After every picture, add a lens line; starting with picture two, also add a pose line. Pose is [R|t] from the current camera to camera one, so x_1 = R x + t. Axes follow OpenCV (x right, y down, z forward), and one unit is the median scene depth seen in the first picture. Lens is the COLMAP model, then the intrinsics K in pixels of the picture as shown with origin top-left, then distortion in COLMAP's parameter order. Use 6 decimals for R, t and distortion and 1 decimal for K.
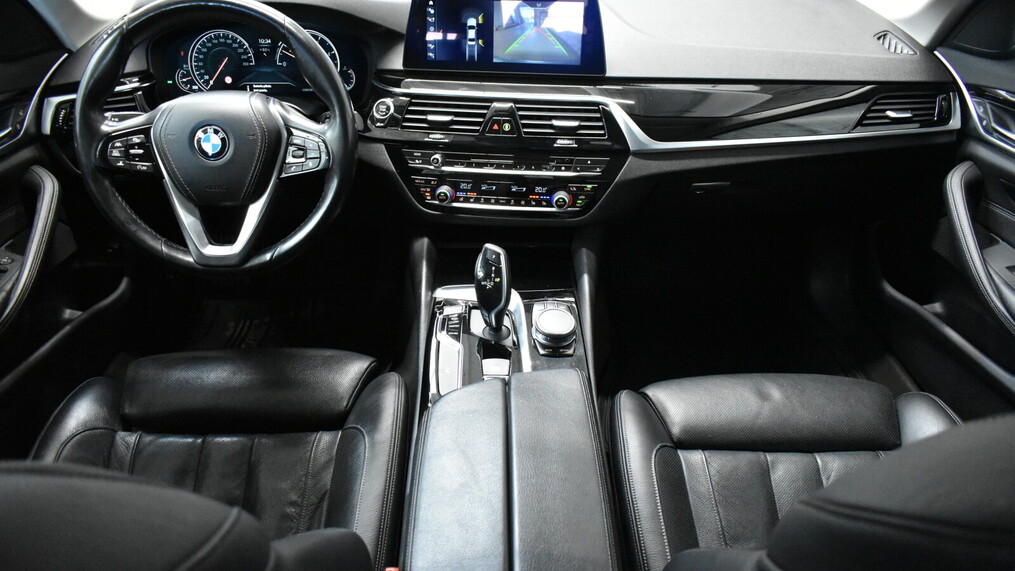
lens RADIAL K [[813.4, 0, 506.8], [0, 813.4, 285.1], [0, 0, 1]] dist [-0.005978, -0.000804]
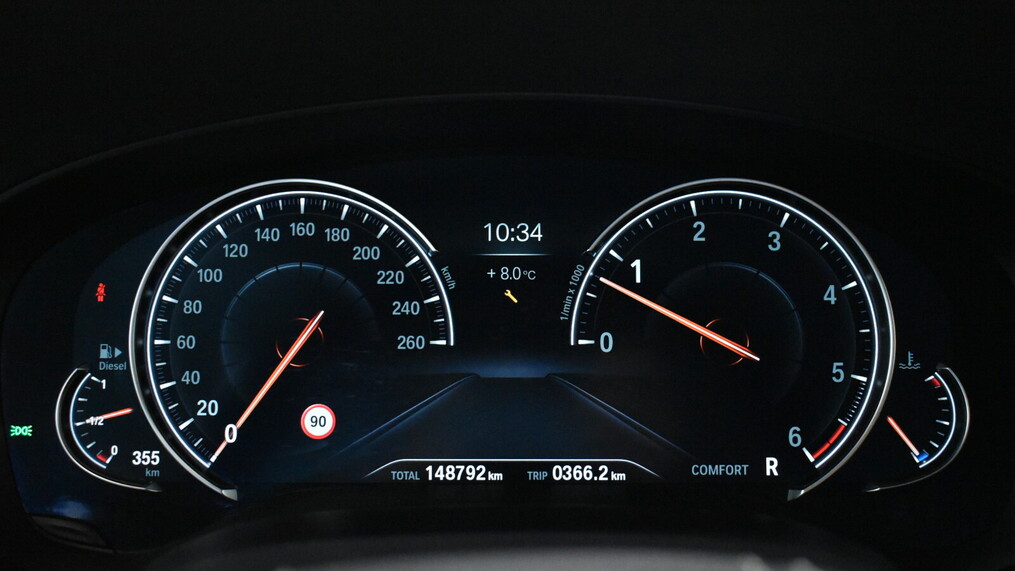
lens RADIAL K [[1321.4, 0, 507.8], [0, 1321.4, 285.1], [0, 0, 1]] dist [-0.024236, 0.000000]
pose [[0.999733, -0.004468, -0.022689, -0.289334], [-0.003190, 0.945137, -0.326659, -0.179234], [0.022903, 0.326644, 0.944870, 0.688183]]
